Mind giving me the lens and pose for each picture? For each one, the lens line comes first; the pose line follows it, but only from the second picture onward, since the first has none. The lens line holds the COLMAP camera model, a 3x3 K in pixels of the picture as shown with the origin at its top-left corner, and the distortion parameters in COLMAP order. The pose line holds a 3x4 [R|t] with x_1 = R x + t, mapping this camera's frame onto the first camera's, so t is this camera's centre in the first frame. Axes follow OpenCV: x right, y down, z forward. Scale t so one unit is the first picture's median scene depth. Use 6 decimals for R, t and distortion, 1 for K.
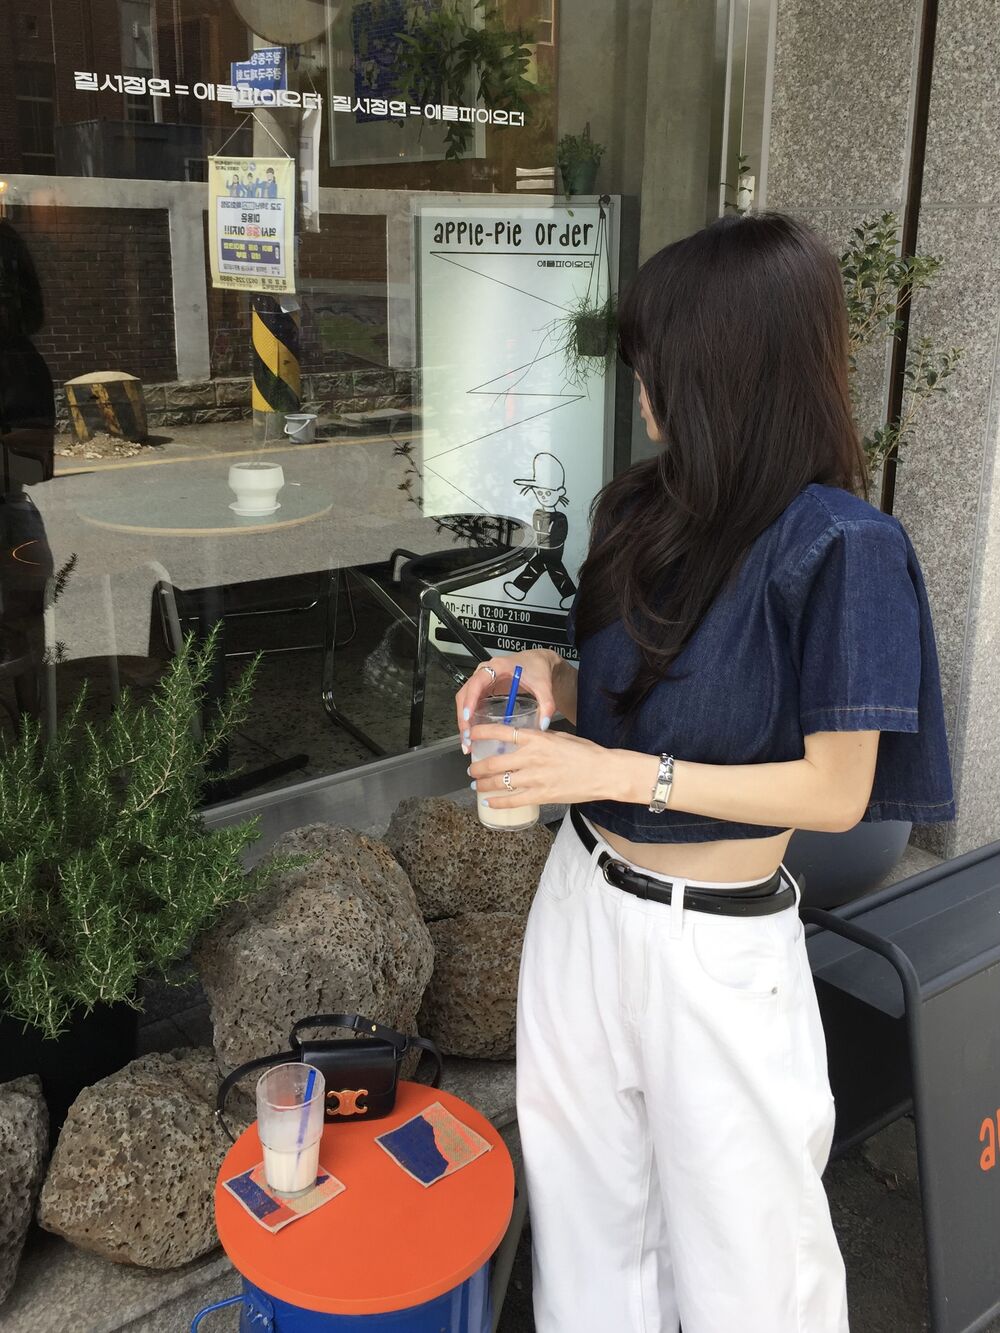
lens RADIAL K [[1276.0, 0, 525.8], [0, 1276.0, 560.7], [0, 0, 1]] dist [0.086458, -0.124982]
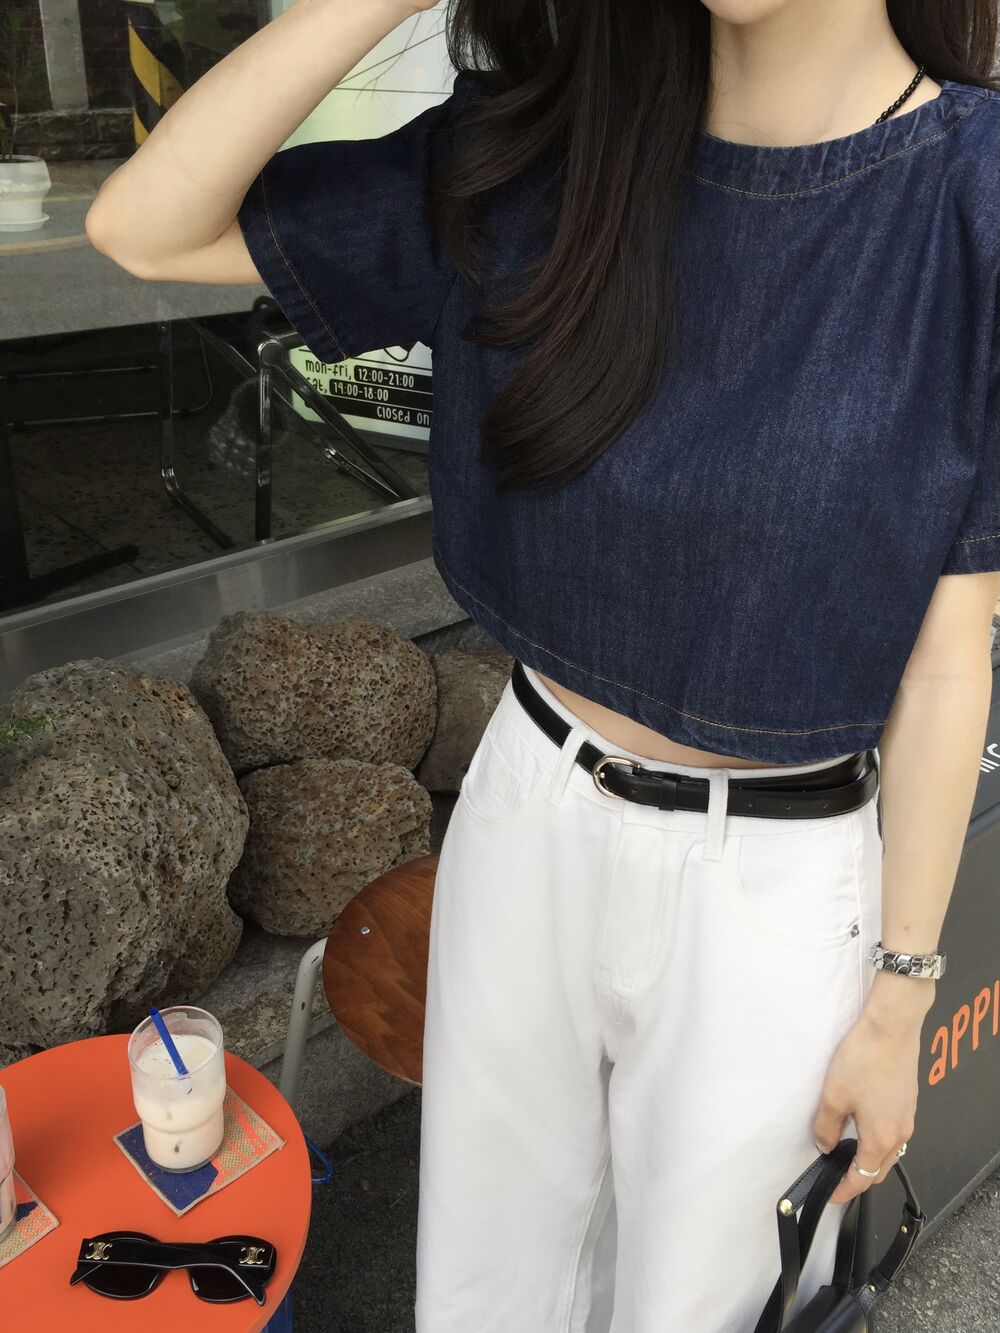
lens RADIAL K [[1210.3, 0, 515.3], [0, 1210.3, 643.3], [0, 0, 1]] dist [0.084880, -0.146069]
pose [[0.998375, 0.001265, 0.056963, 0.034543], [-0.015571, 0.967751, 0.251428, 0.011386], [-0.054808, -0.251907, 0.966198, 0.234538]]
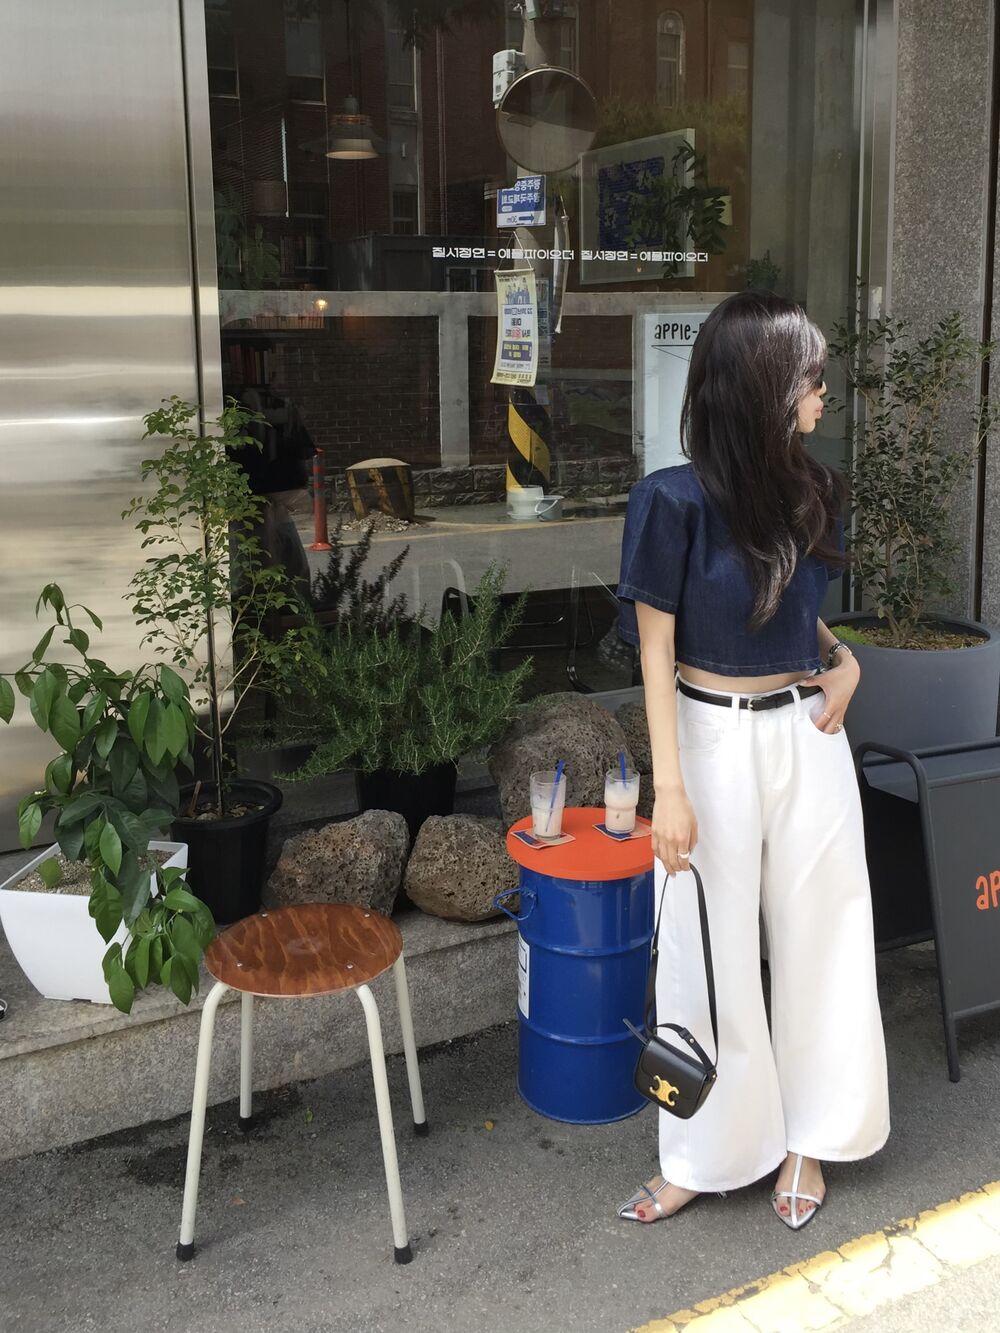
lens RADIAL K [[1344.3, 0, 538.8], [0, 1344.3, 500.3], [0, 0, 1]] dist [0.058293, -0.021880]
pose [[0.984008, -0.000203, -0.178125, 0.081306], [-0.021861, 0.992302, -0.121896, 0.127611], [0.176778, 0.123840, 0.976429, -0.508776]]
